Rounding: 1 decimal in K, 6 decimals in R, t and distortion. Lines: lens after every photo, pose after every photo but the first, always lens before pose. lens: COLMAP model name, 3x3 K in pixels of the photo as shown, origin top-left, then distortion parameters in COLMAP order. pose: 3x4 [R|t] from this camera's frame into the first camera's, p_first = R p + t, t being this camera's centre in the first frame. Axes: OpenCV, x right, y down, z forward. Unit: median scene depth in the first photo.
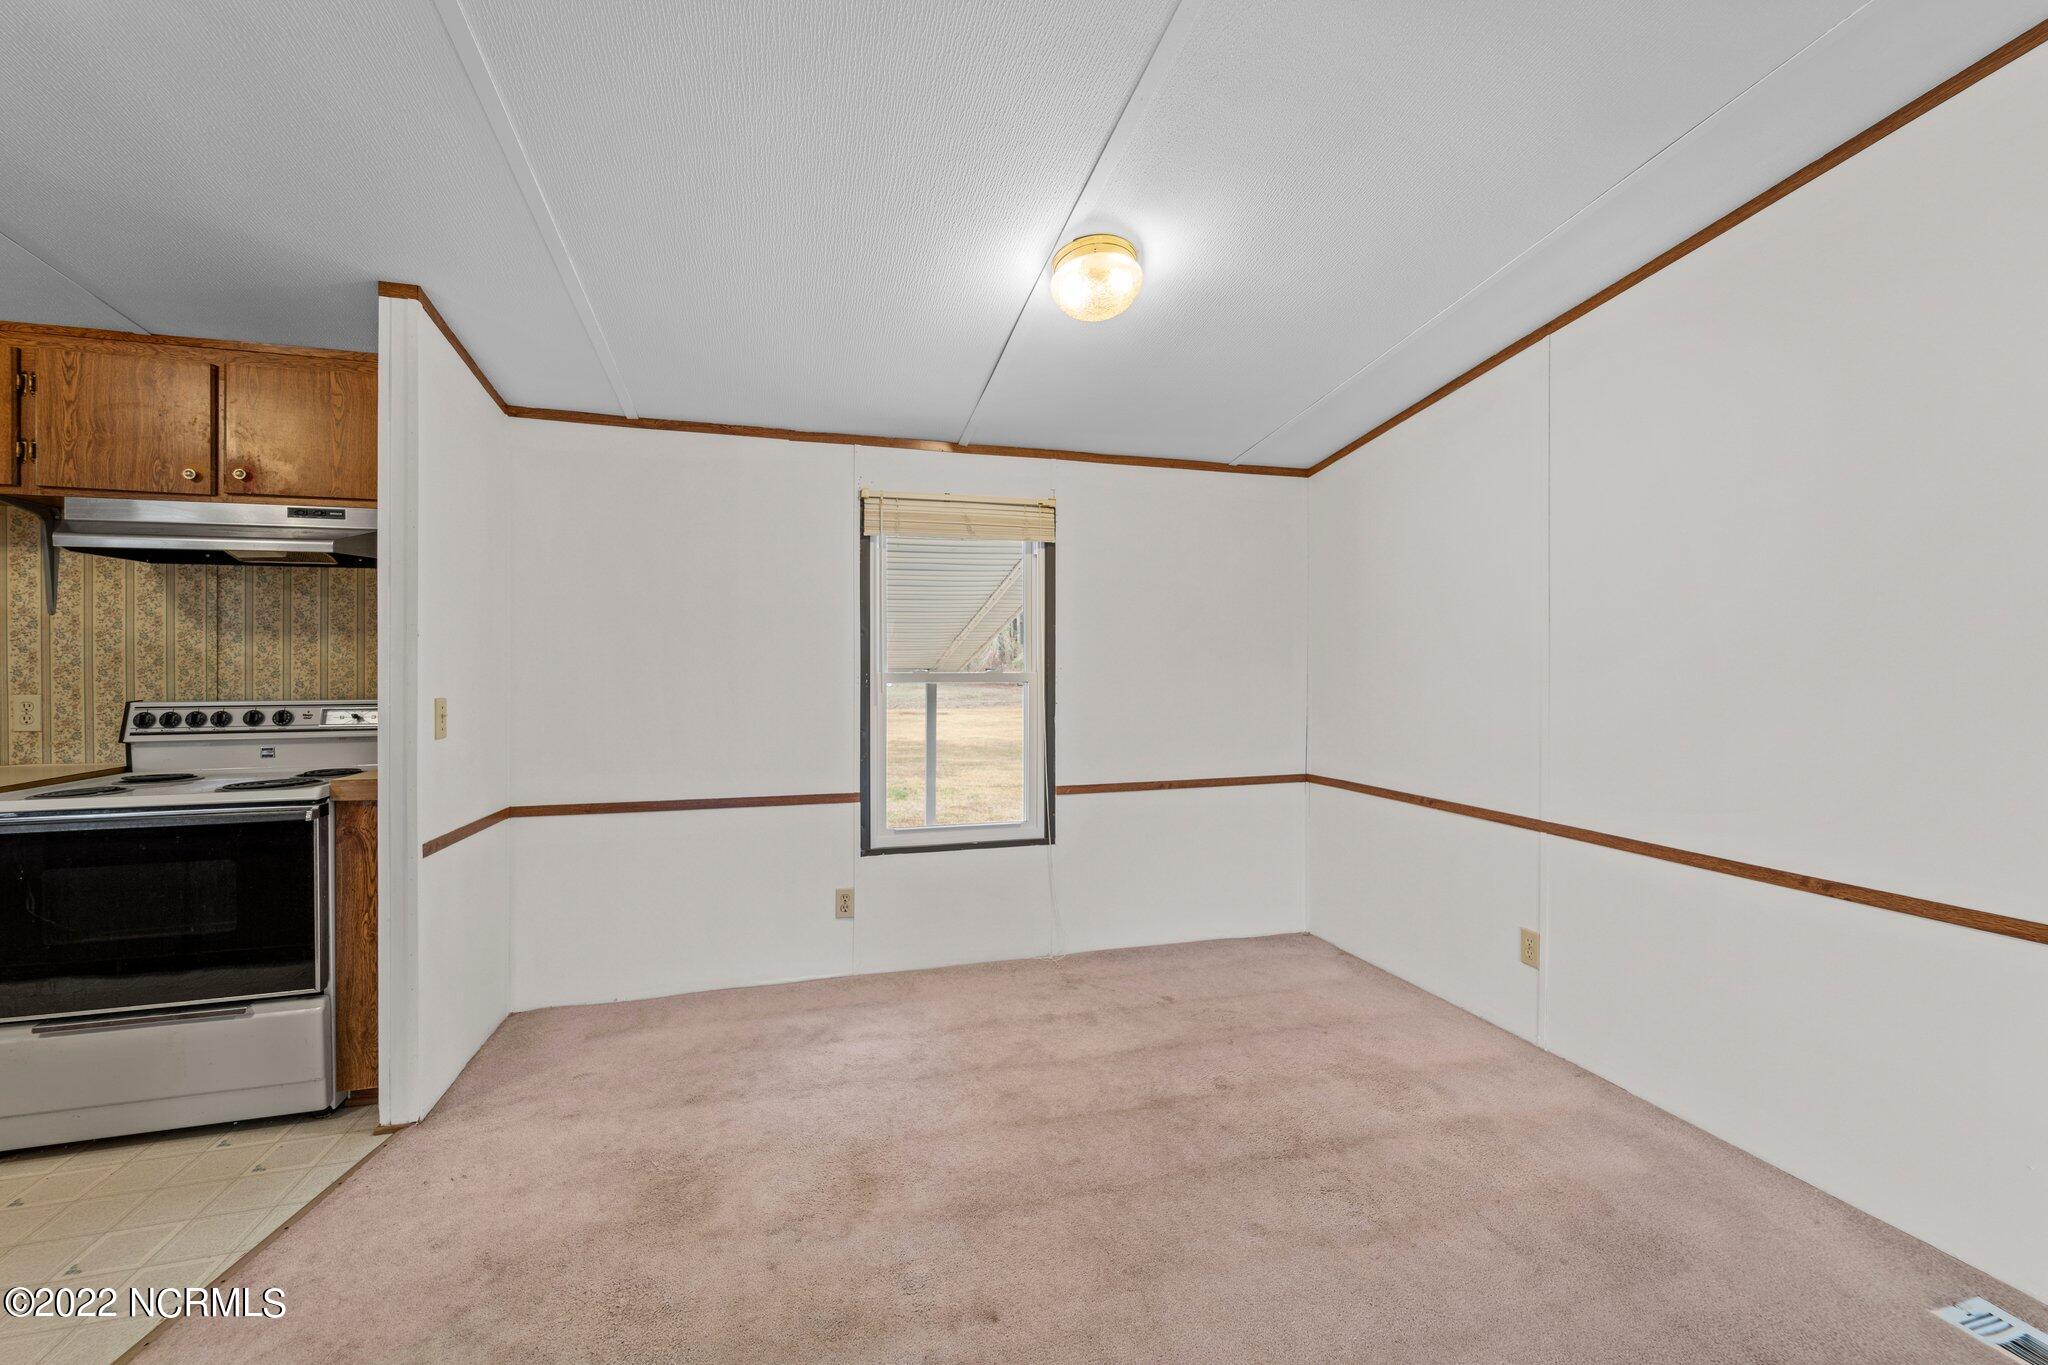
lens RADIAL K [[826.1, 0, 1036.2], [0, 826.1, 674.5], [0, 0, 1]] dist [-0.001262, -0.000323]
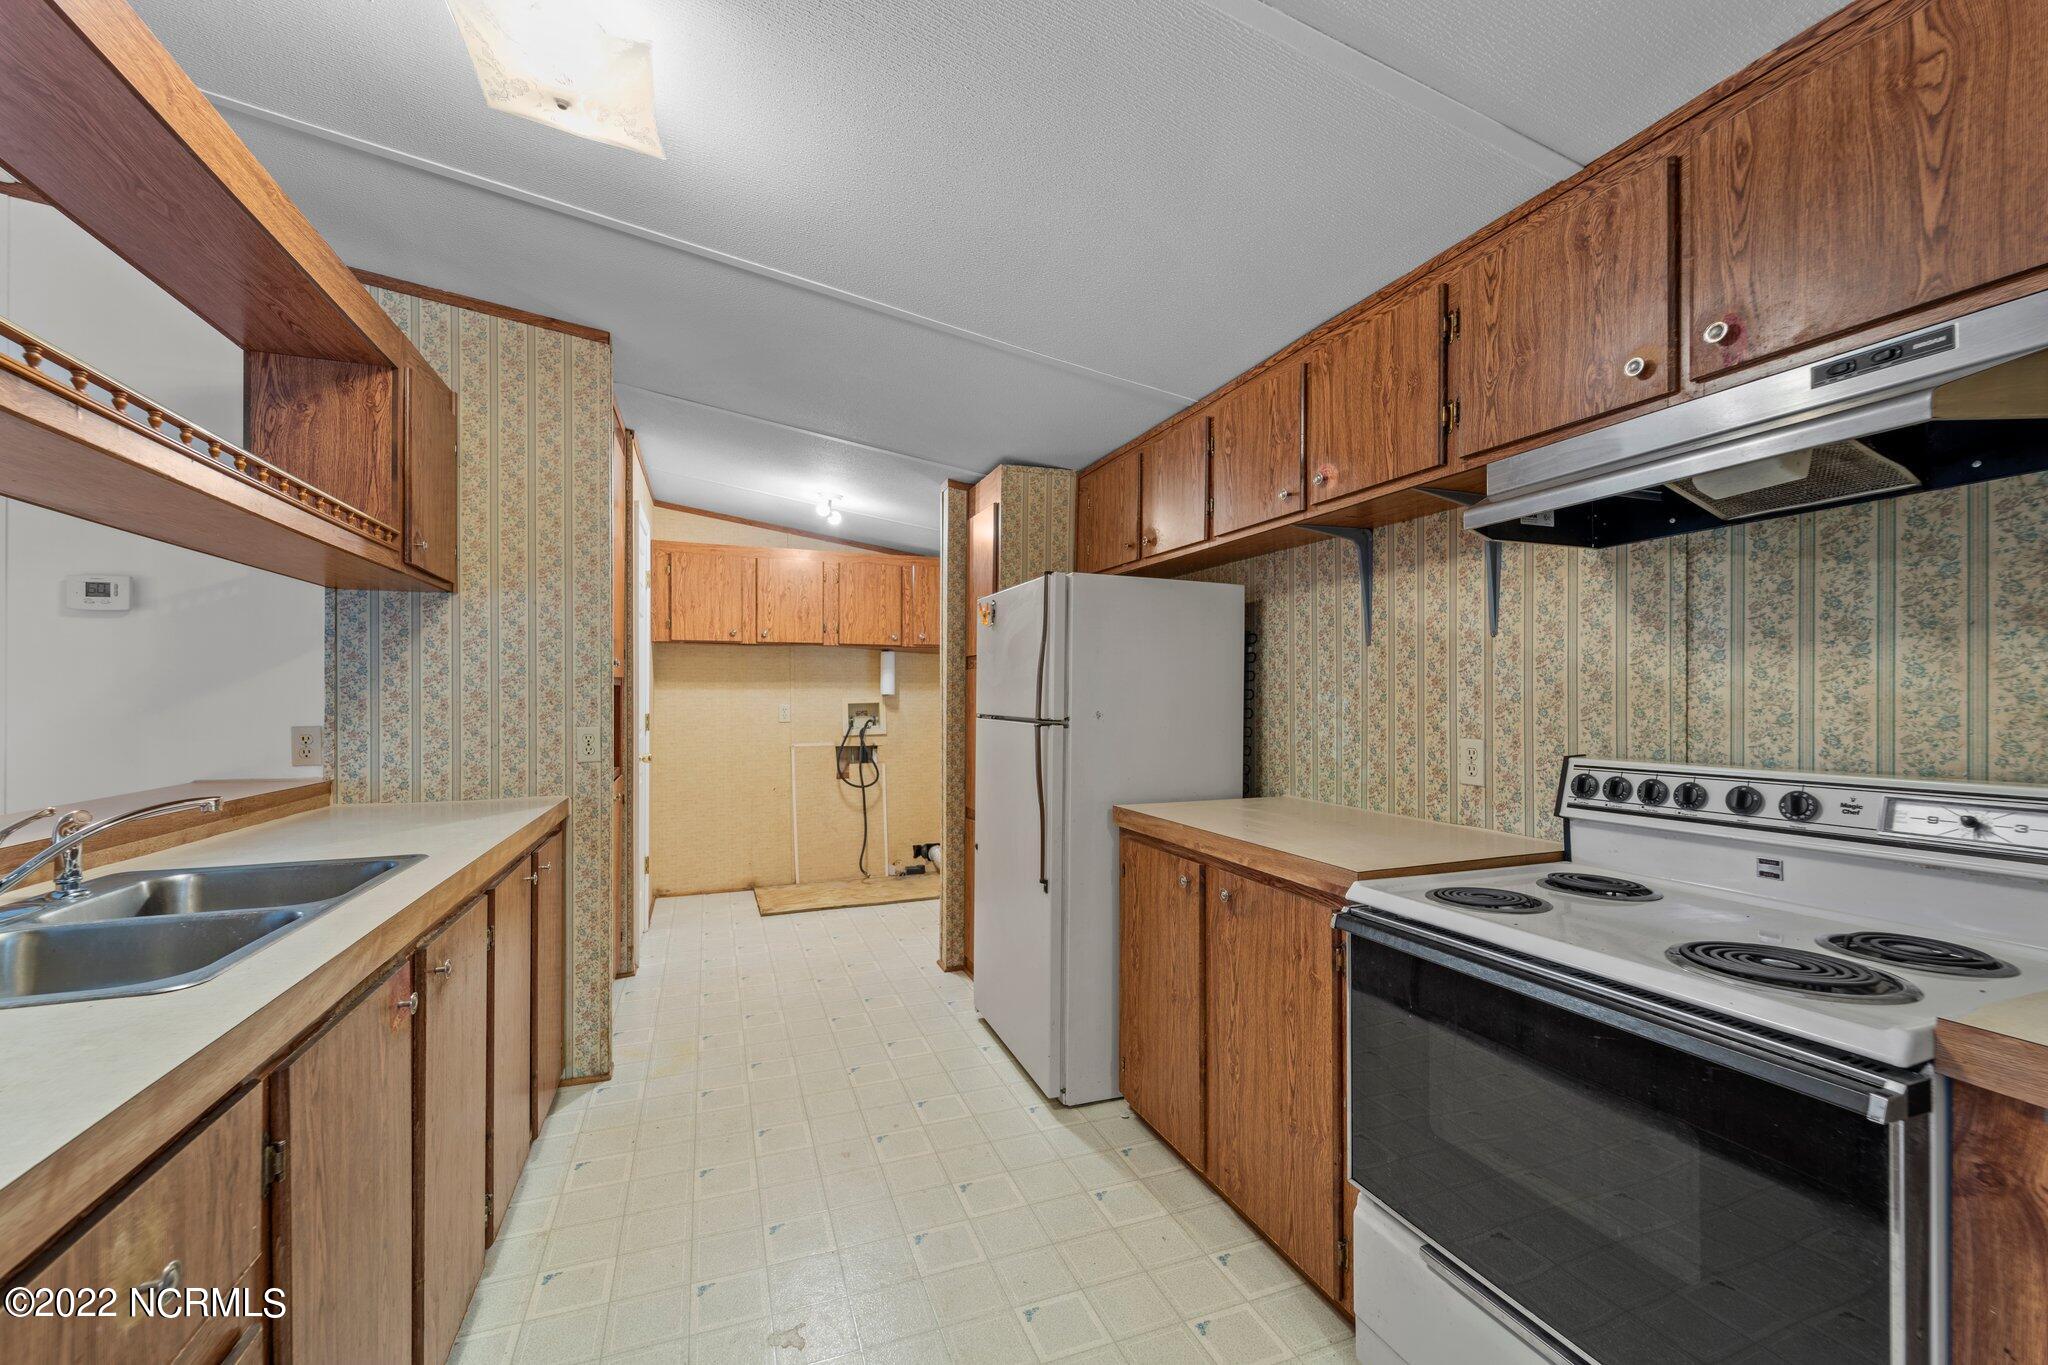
lens RADIAL K [[826.1, 0, 1029.3], [0, 826.1, 692.5], [0, 0, 1]] dist [-0.001262, -0.000323]
pose [[0.088634, -0.009251, -0.996021, -0.461333], [-0.010762, 0.999890, -0.010244, -0.007593], [0.996006, 0.011628, 0.088525, 0.495904]]
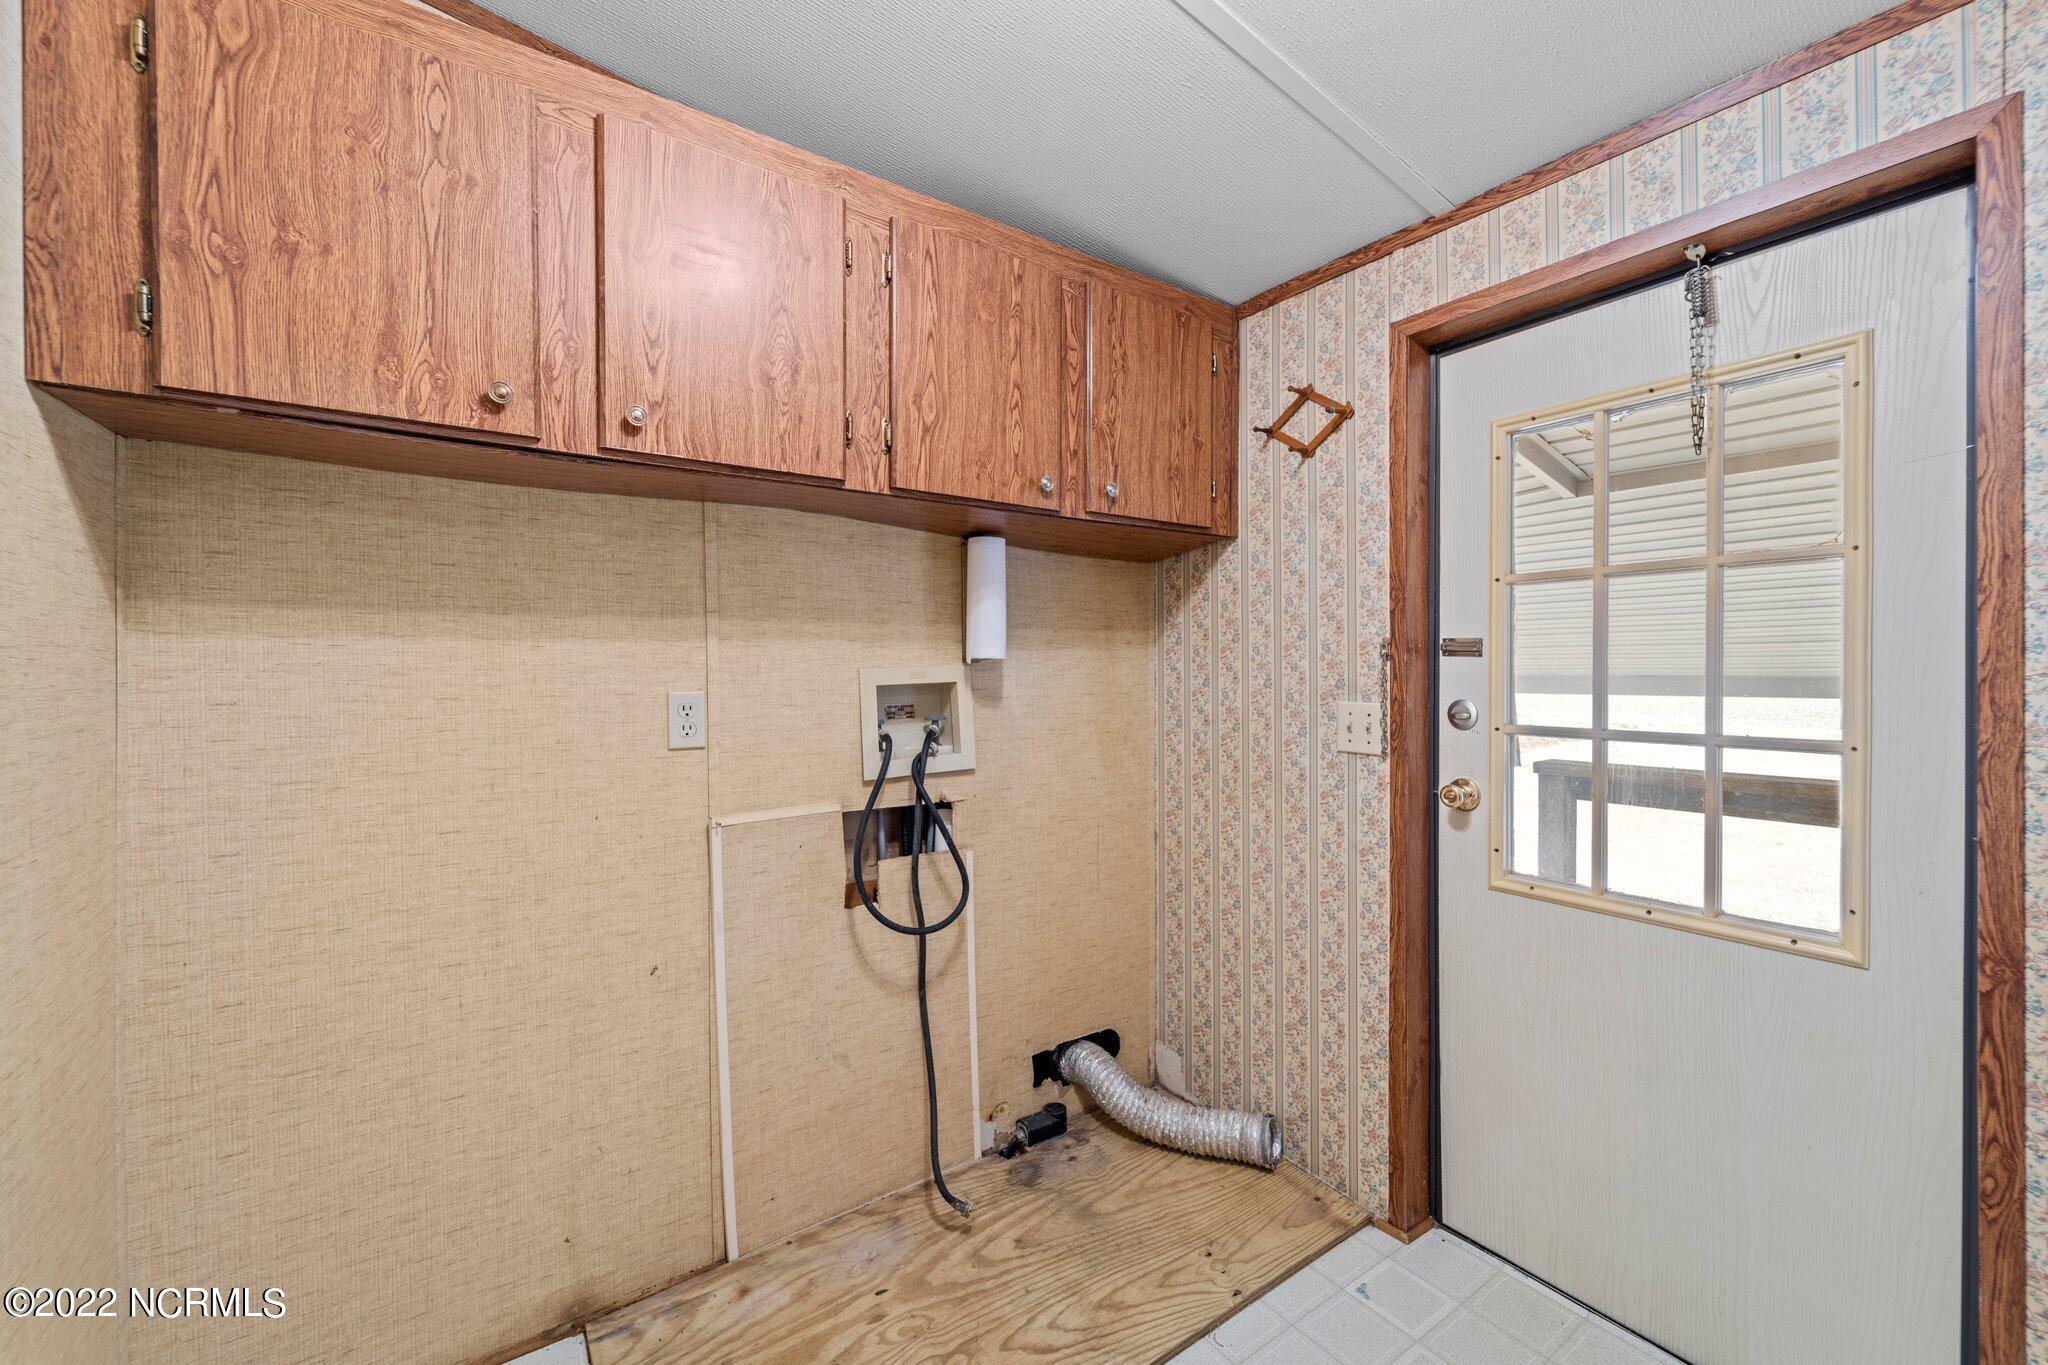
lens RADIAL K [[826.1, 0, 1060.3], [0, 826.1, 670.2], [0, 0, 1]] dist [-0.001262, -0.000323]
pose [[0.334516, -0.018435, -0.942210, -1.890057], [-0.001262, 0.999799, -0.020009, 0.005673], [0.942389, 0.007883, 0.334425, 0.125099]]
